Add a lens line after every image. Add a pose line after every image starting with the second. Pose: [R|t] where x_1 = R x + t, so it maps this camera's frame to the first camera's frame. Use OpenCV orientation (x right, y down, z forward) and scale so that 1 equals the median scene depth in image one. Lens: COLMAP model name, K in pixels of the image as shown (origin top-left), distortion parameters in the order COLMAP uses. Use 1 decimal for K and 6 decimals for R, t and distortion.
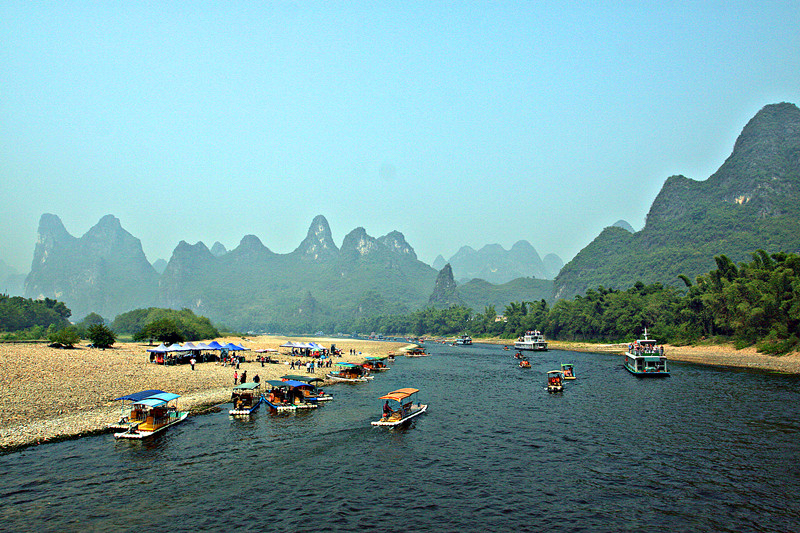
lens RADIAL K [[622.4, 0, 400.0], [0, 622.4, 266.5], [0, 0, 1]] dist [-0.084849, 0.063005]
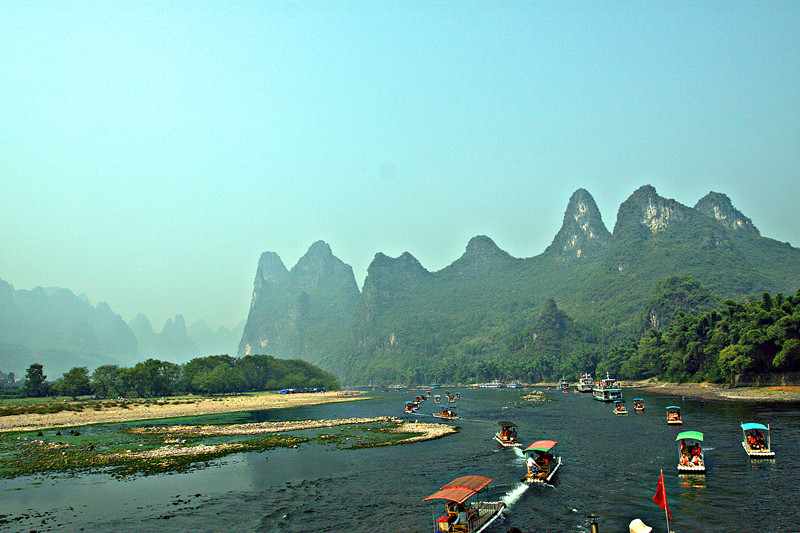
lens RADIAL K [[636.3, 0, 395.7], [0, 636.3, 268.7], [0, 0, 1]] dist [-0.090324, 0.062195]
pose [[0.885786, -0.112700, -0.450201, -0.016718], [0.082813, 0.992881, -0.085613, 0.041507], [0.456645, 0.038552, 0.888813, 0.395815]]
